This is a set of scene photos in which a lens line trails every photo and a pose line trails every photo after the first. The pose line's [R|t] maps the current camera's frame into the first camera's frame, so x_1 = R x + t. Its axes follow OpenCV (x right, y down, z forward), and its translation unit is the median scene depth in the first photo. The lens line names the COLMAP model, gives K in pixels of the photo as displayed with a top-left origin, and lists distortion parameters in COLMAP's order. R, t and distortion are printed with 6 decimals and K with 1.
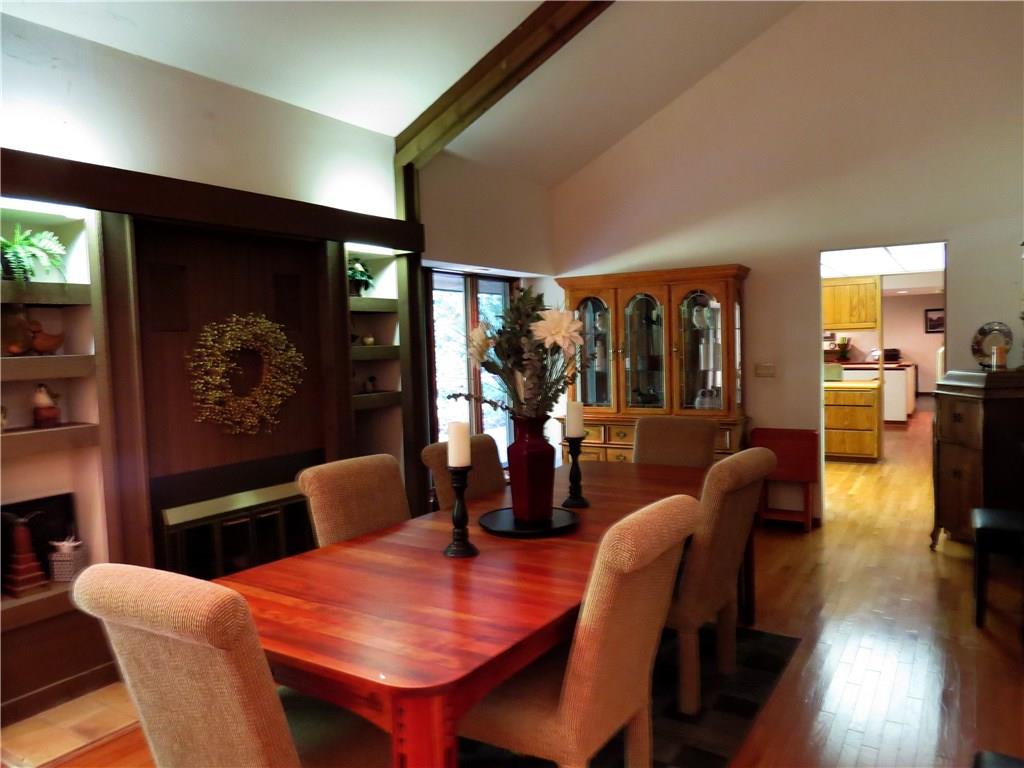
lens RADIAL K [[735.8, 0, 514.1], [0, 735.8, 380.5], [0, 0, 1]] dist [-0.022209, -0.001213]
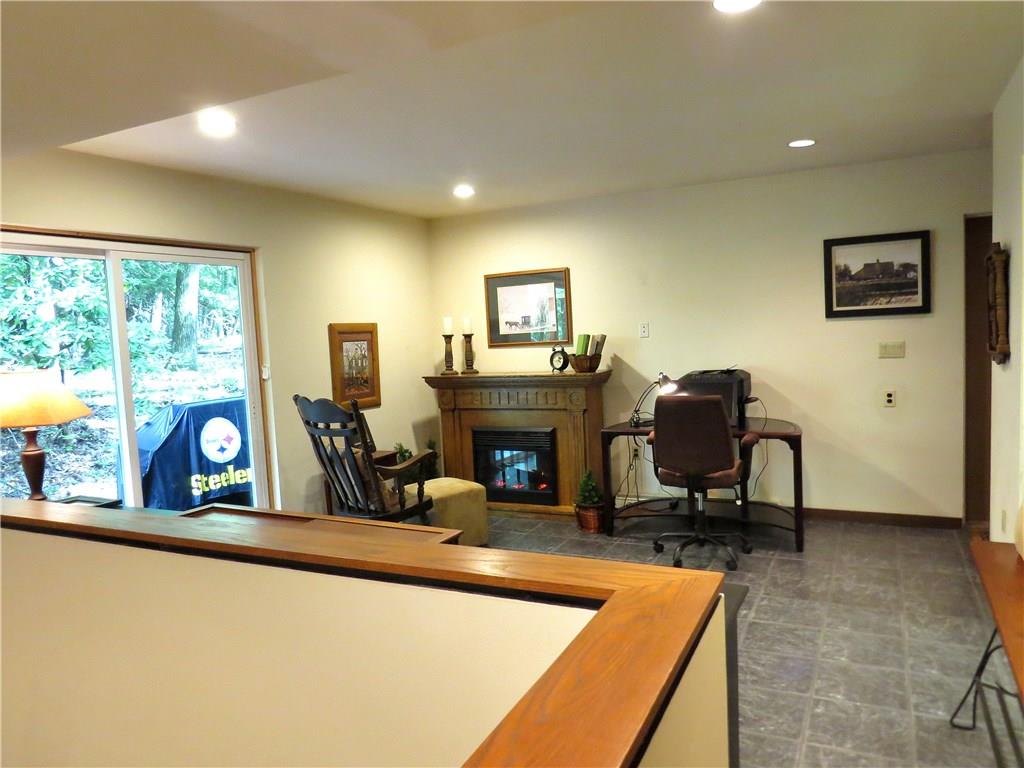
lens RADIAL K [[735.8, 0, 514.1], [0, 735.8, 380.5], [0, 0, 1]] dist [-0.022209, -0.001213]
pose [[0.993885, -0.027742, 0.106875, 0.463239], [0.025367, 0.999402, 0.023518, -0.057327], [-0.107463, -0.020663, 0.993994, 0.821609]]
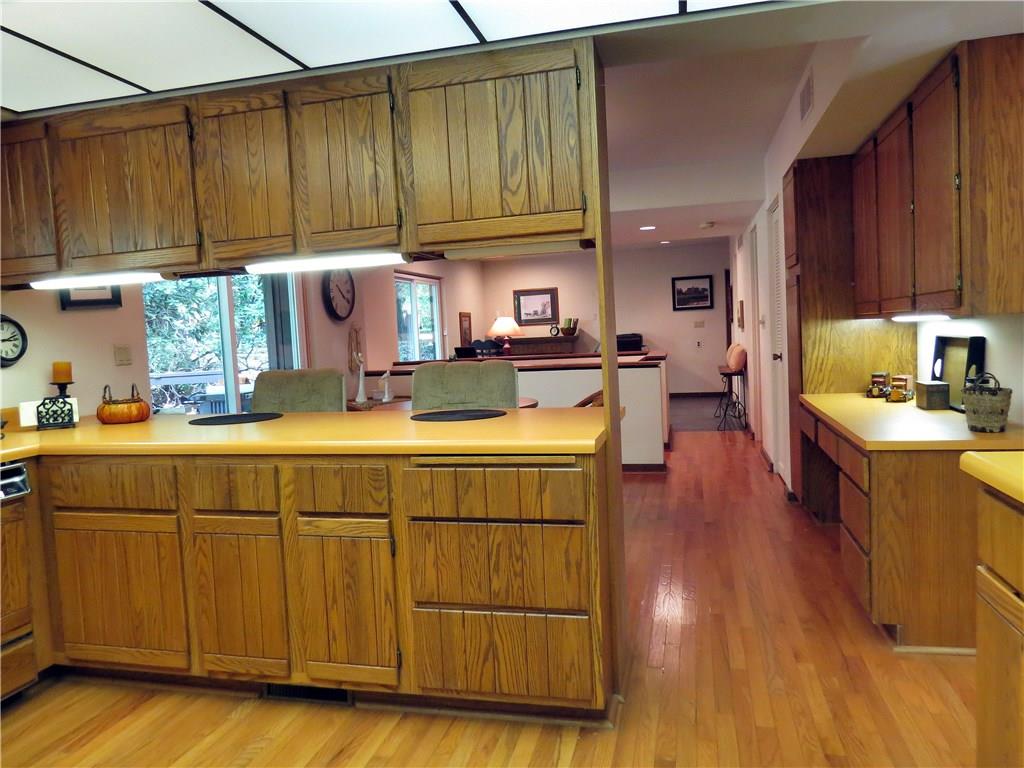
lens RADIAL K [[735.8, 0, 514.1], [0, 735.8, 380.5], [0, 0, 1]] dist [-0.022209, -0.001213]
pose [[0.948658, -0.036398, 0.314203, 0.212950], [0.034694, 0.999337, 0.011014, -0.011181], [-0.314395, 0.000452, 0.949292, 0.418368]]
